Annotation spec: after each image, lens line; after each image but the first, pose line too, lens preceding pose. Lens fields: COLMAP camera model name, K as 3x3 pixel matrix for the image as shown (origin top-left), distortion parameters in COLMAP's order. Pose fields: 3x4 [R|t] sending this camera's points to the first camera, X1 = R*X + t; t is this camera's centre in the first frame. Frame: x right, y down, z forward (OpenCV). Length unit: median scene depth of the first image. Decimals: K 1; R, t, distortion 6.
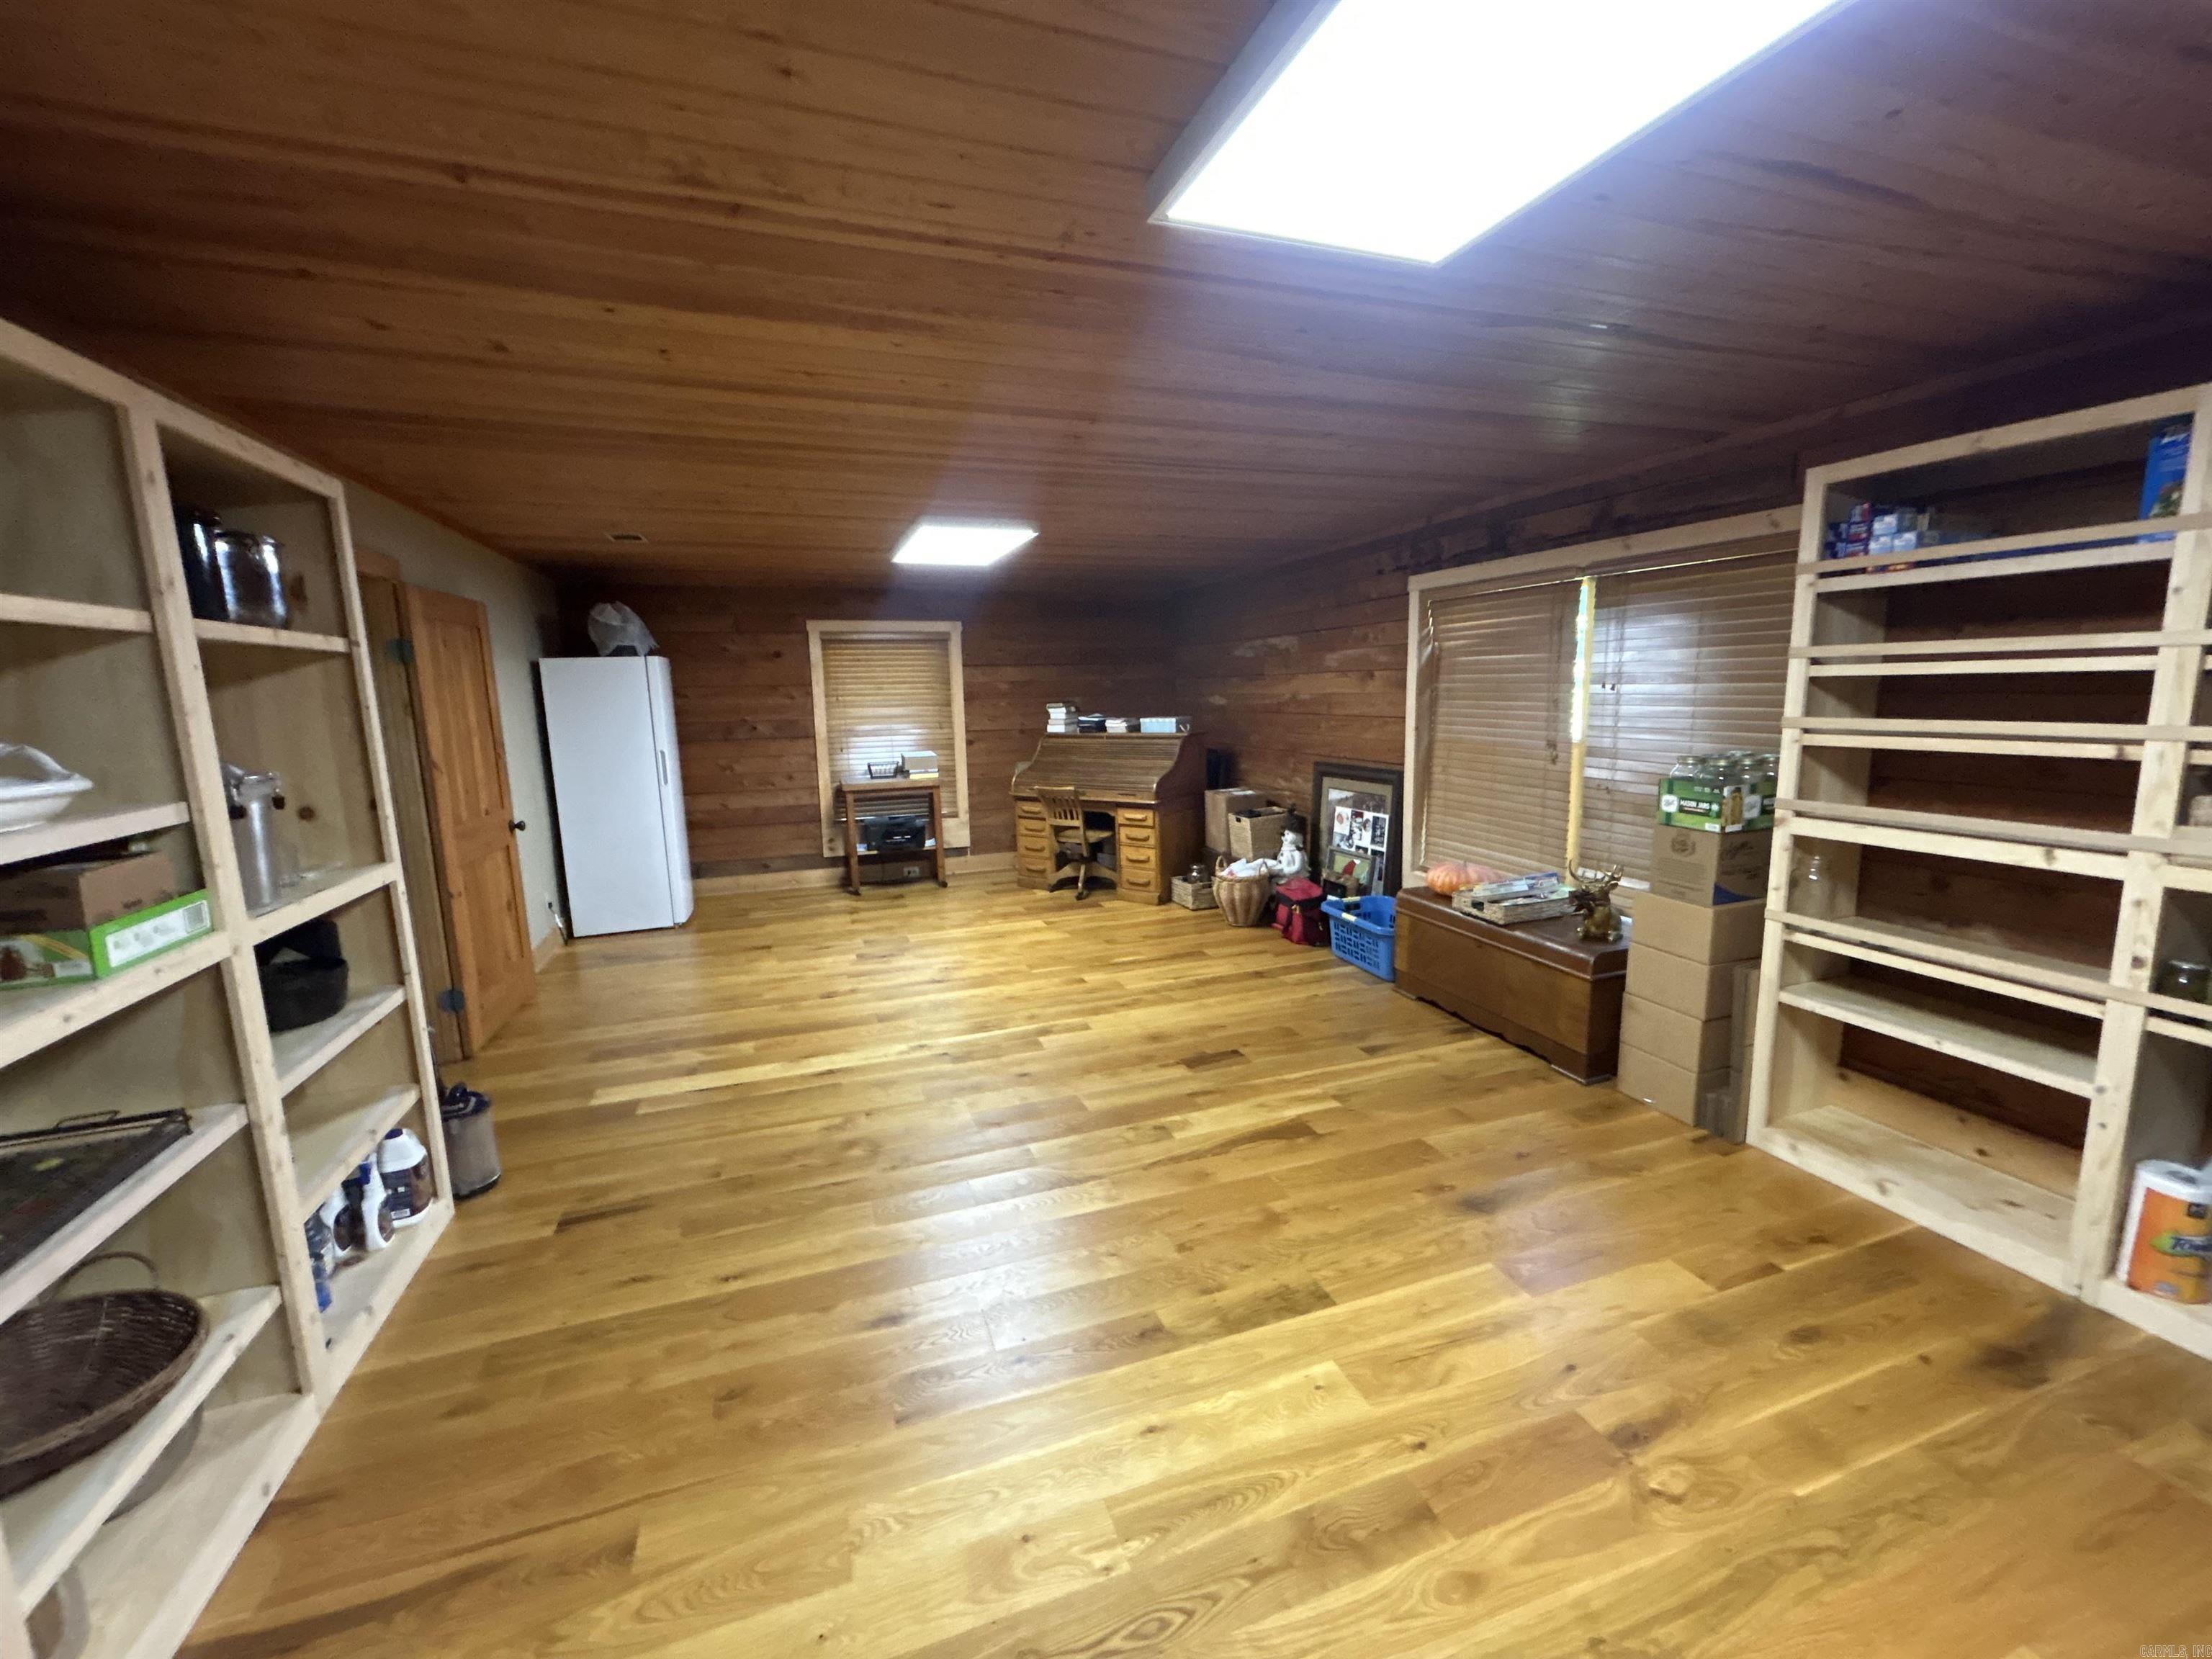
lens RADIAL K [[893.6, 0, 1104.5], [0, 893.6, 824.8], [0, 0, 1]] dist [-0.001058, -0.000428]
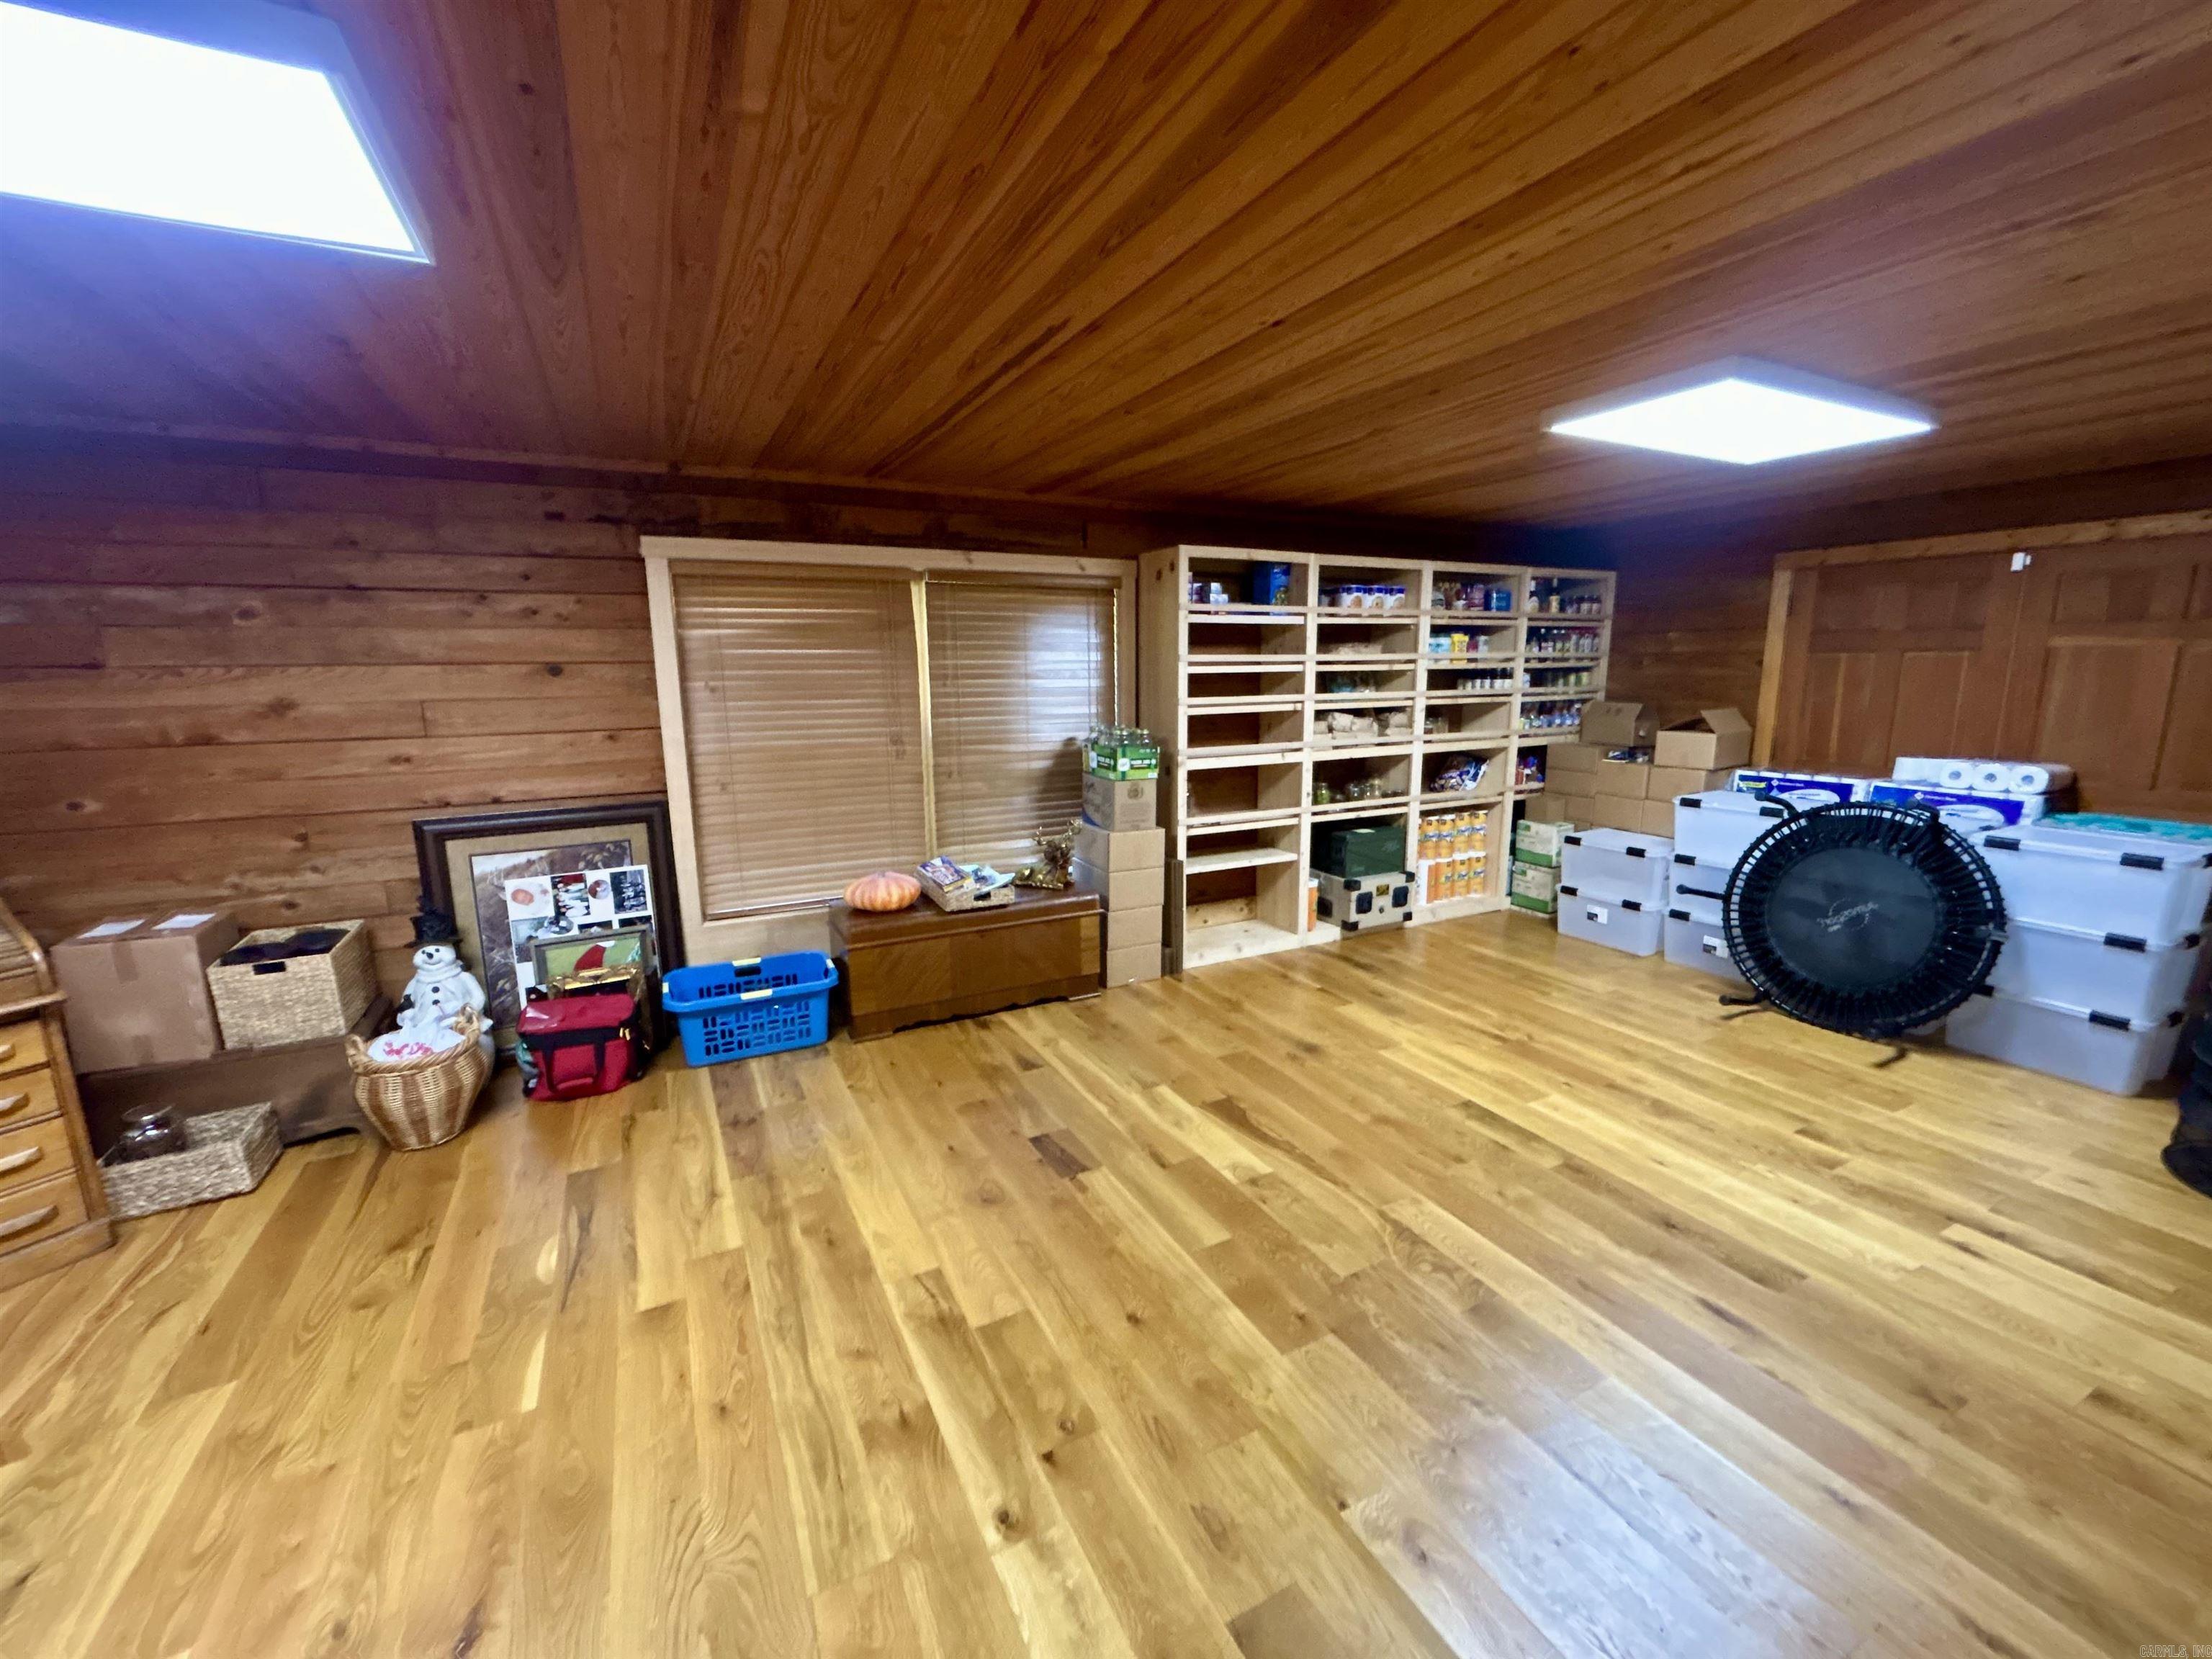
lens RADIAL K [[893.6, 0, 1104.5], [0, 893.6, 824.8], [0, 0, 1]] dist [-0.001058, -0.000428]
pose [[-0.133887, -0.152742, 0.979155, -0.570767], [0.164625, 0.970894, 0.173963, -0.139689], [-0.977227, 0.184484, -0.104845, 0.928042]]
